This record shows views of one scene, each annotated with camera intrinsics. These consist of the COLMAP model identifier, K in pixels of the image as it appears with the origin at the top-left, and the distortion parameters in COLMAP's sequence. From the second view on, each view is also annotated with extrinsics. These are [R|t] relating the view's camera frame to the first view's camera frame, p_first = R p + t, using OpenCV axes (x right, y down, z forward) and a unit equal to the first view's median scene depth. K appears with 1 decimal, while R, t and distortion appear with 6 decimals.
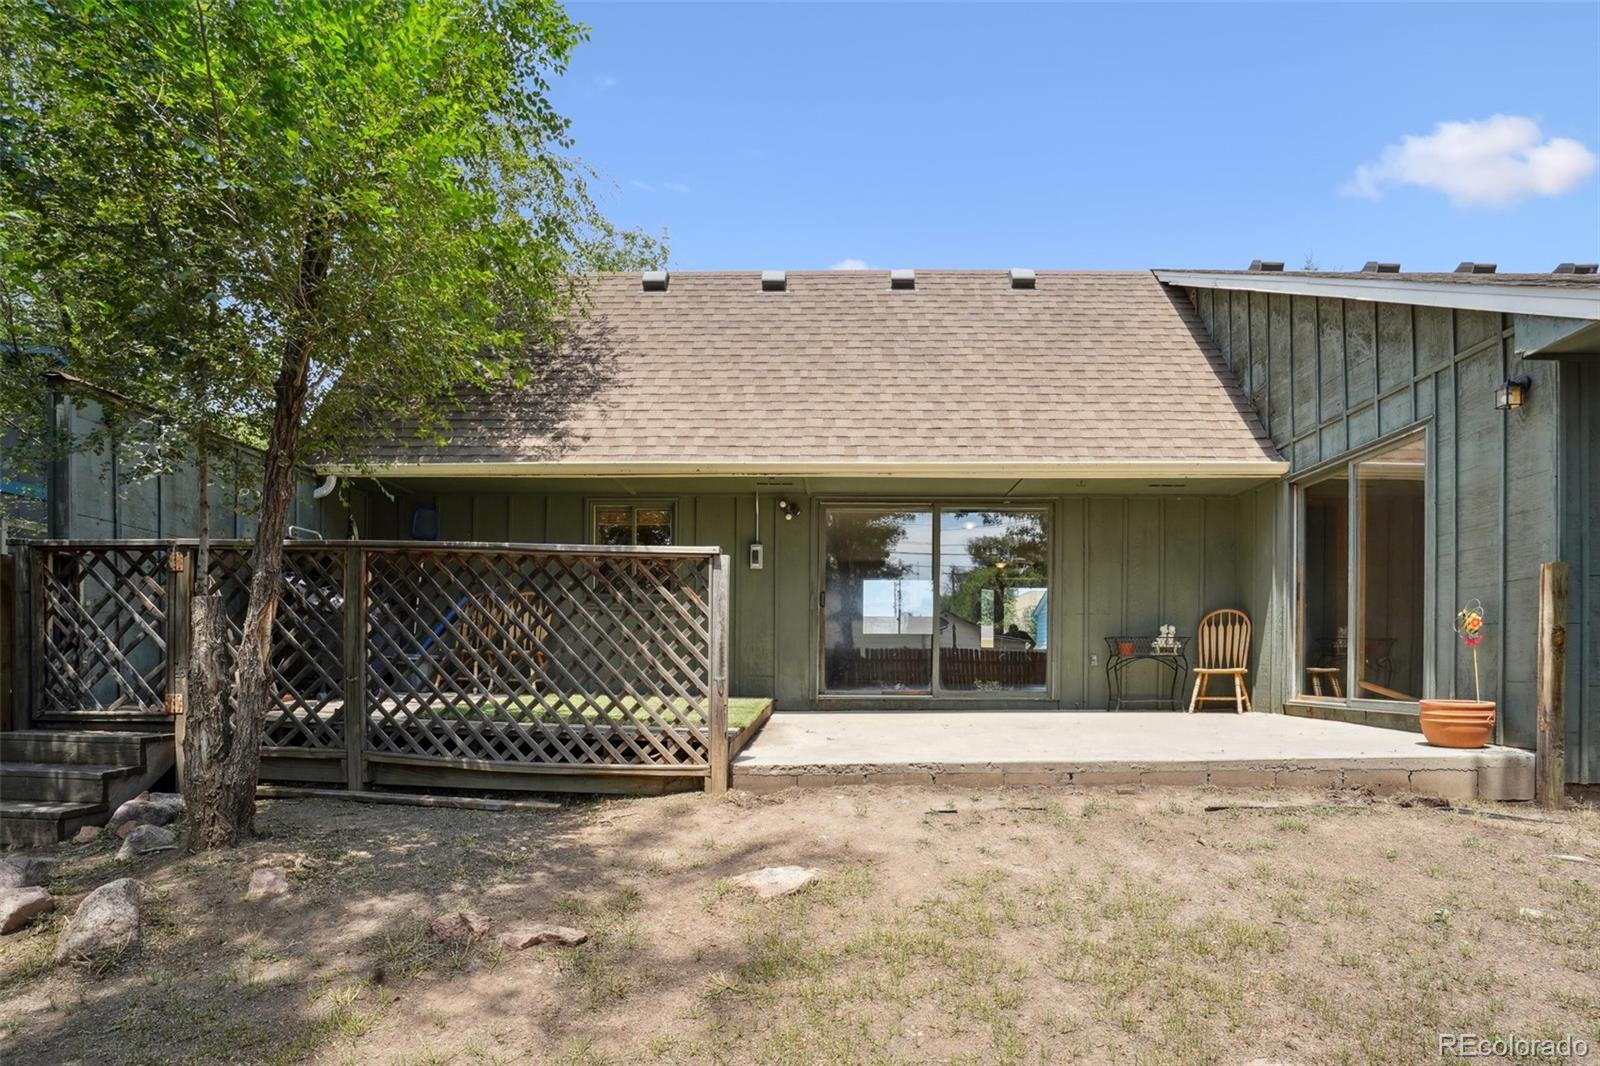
lens RADIAL K [[892.6, 0, 760.8], [0, 892.6, 521.4], [0, 0, 1]] dist [-0.067479, 0.049380]
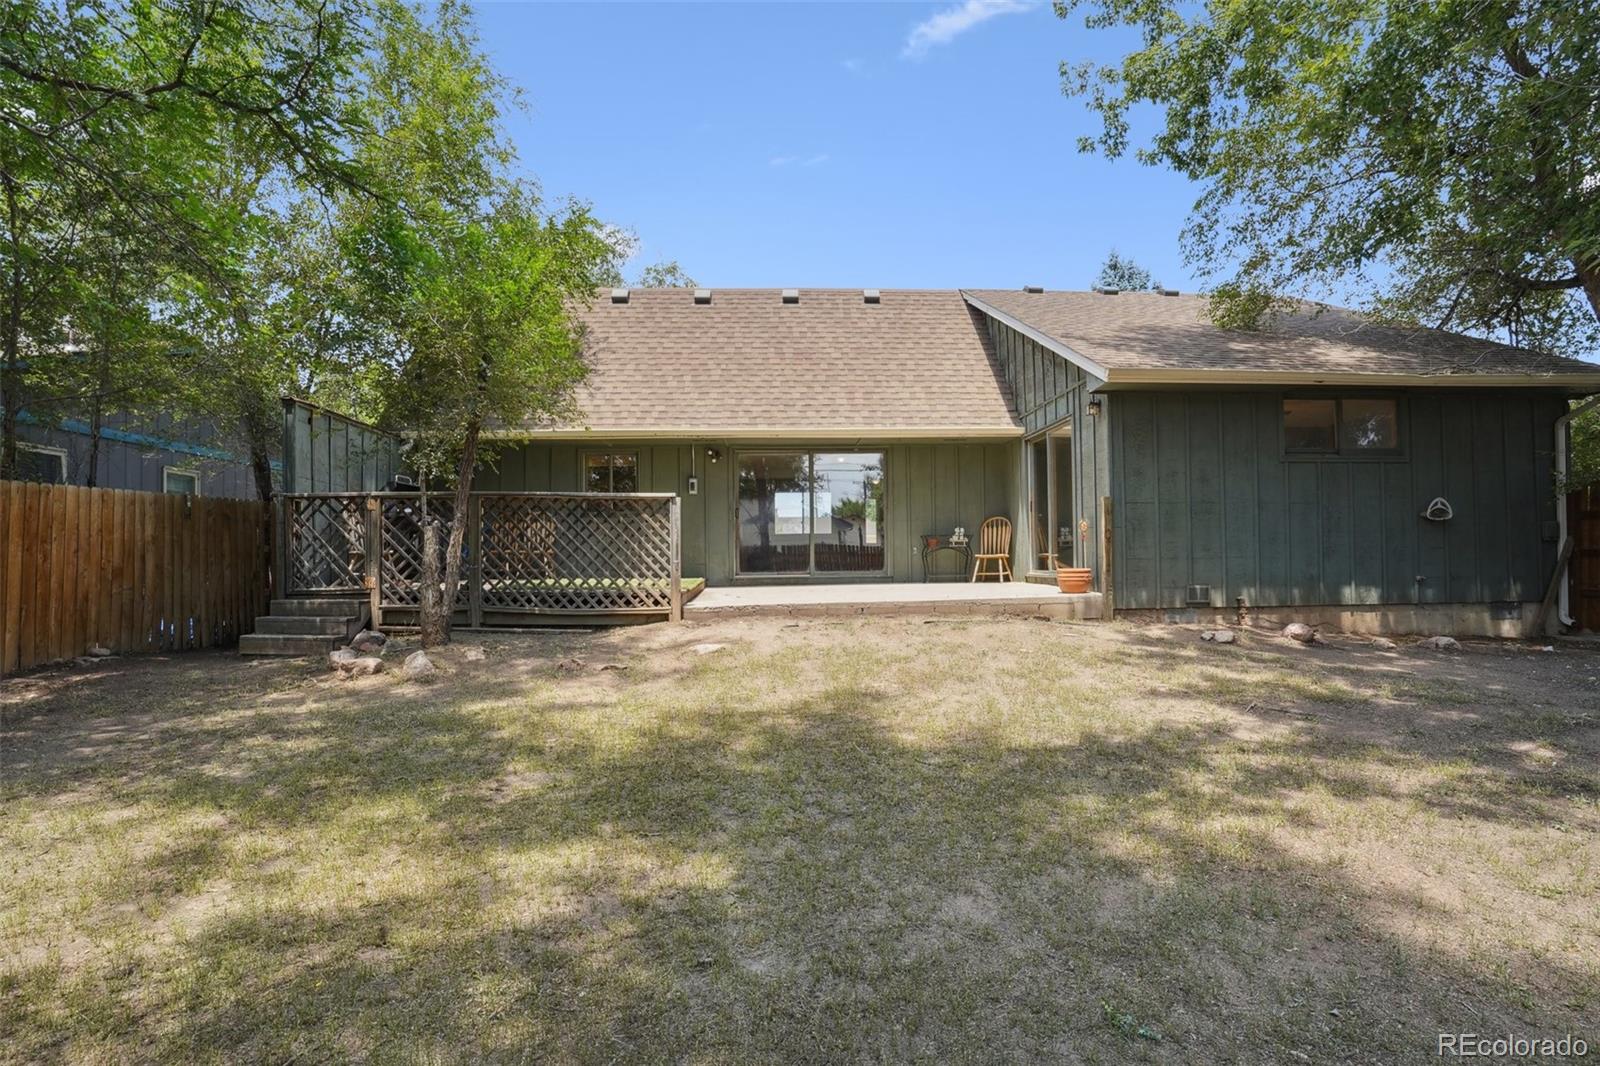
lens RADIAL K [[822.7, 0, 794.5], [0, 822.7, 533.8], [0, 0, 1]] dist [-0.085699, 0.037288]
pose [[0.992693, -0.015821, 0.119628, -0.002524], [0.000646, 0.992051, 0.125833, -0.062364], [-0.120668, -0.124836, 0.984812, -0.454748]]
